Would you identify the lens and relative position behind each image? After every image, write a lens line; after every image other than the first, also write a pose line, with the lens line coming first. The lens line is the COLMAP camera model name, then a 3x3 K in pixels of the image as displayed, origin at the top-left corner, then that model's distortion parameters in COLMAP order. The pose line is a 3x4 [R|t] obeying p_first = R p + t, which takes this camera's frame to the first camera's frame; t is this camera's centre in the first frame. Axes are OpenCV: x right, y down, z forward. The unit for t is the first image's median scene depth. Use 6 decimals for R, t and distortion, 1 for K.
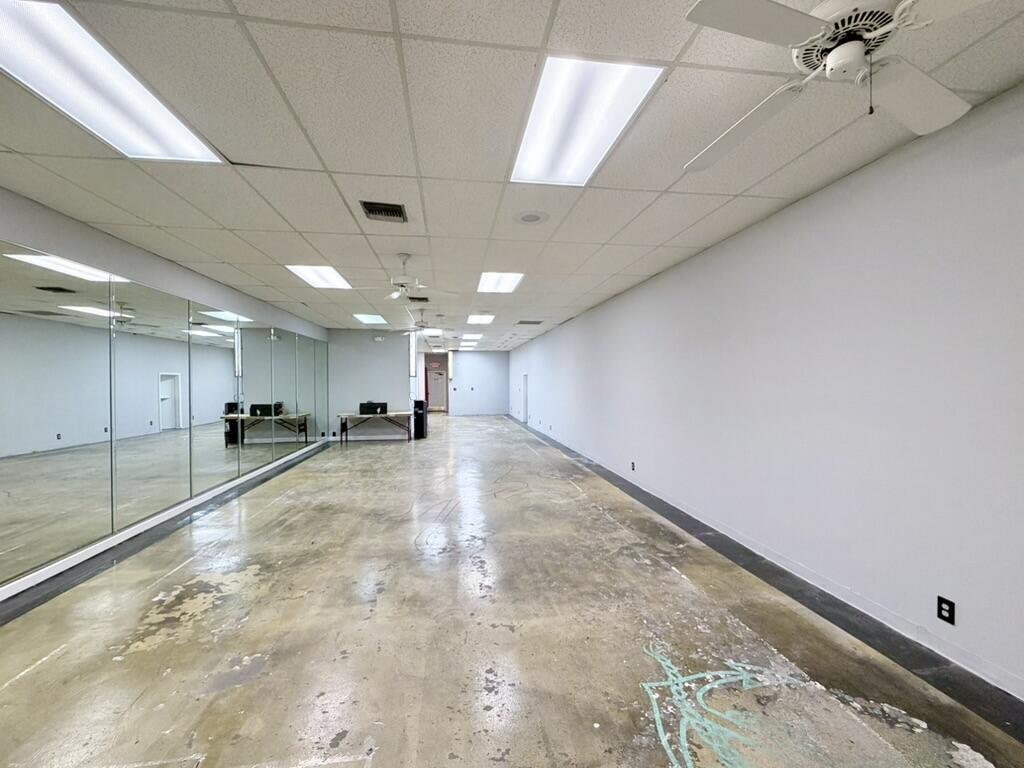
lens RADIAL K [[438.3, 0, 512.0], [0, 438.3, 384.0], [0, 0, 1]] dist [0.000494, 0.000096]
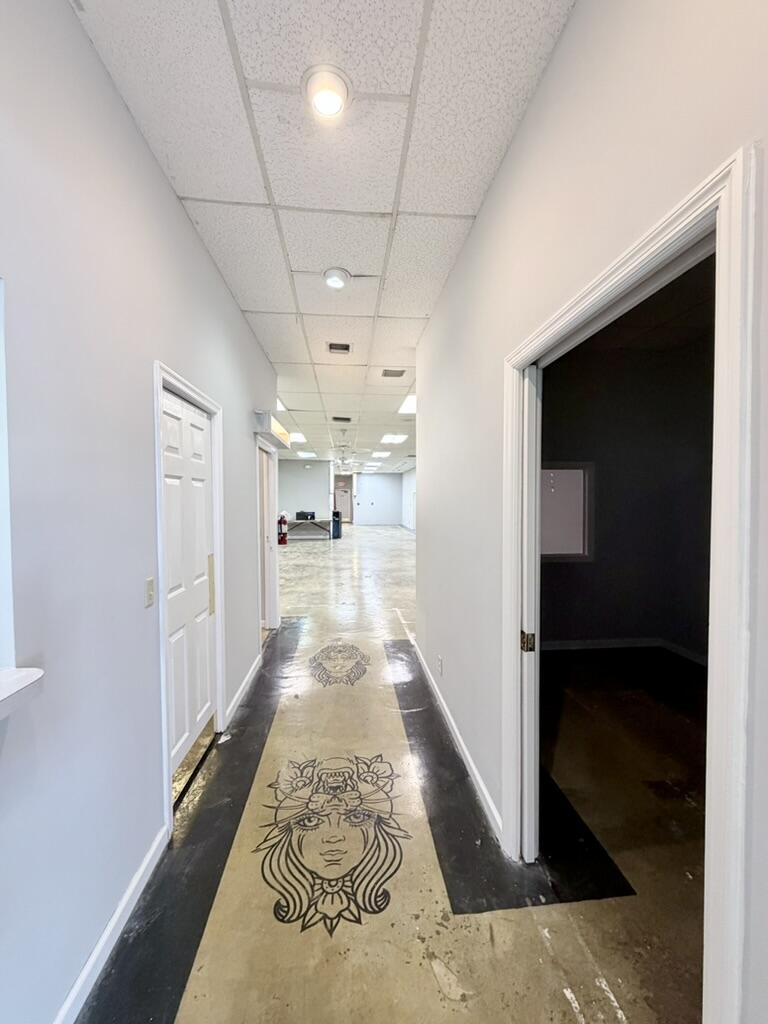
lens RADIAL K [[408.4, 0, 384.0], [0, 408.4, 512.0], [0, 0, 1]] dist [0.001673, 0.000379]
pose [[0.998486, 0.006440, -0.054628, 0.009874], [-0.004932, 0.999605, 0.027681, 0.004398], [0.054784, -0.027370, 0.998123, -0.274836]]
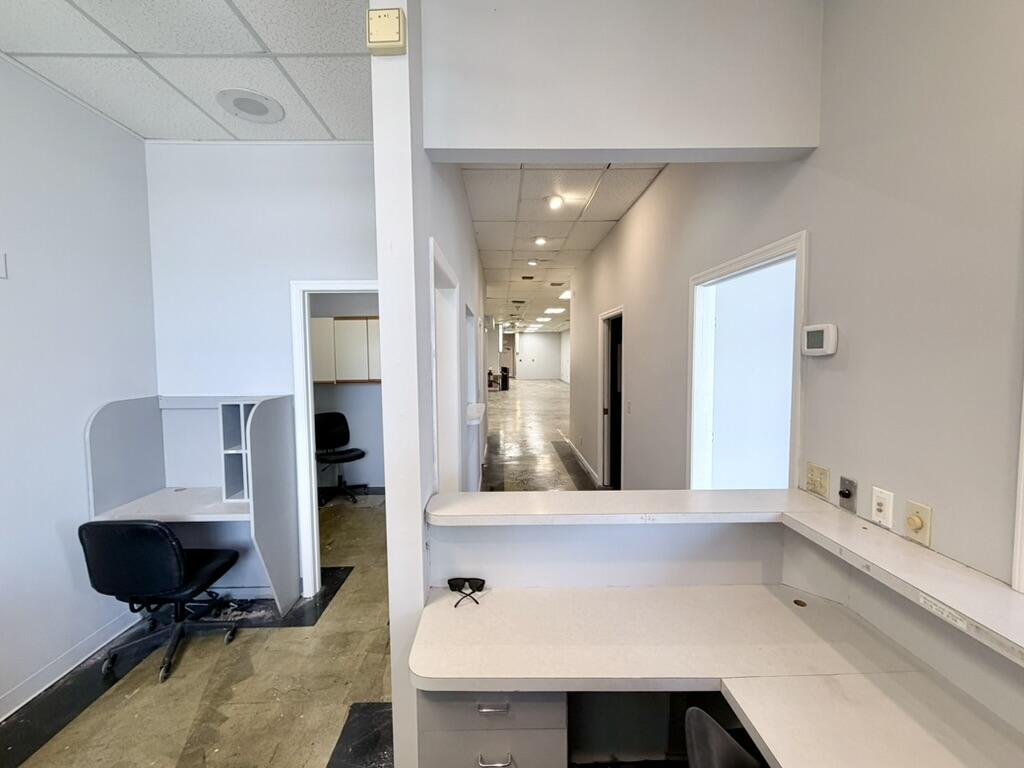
lens RADIAL K [[408.4, 0, 509.8], [0, 408.4, 382.2], [0, 0, 1]] dist [0.001673, 0.000379]
pose [[0.991160, 0.006649, -0.132506, 0.009815], [0.001750, 0.998001, 0.063172, -0.001596], [0.132662, -0.062846, 0.989167, -0.493892]]
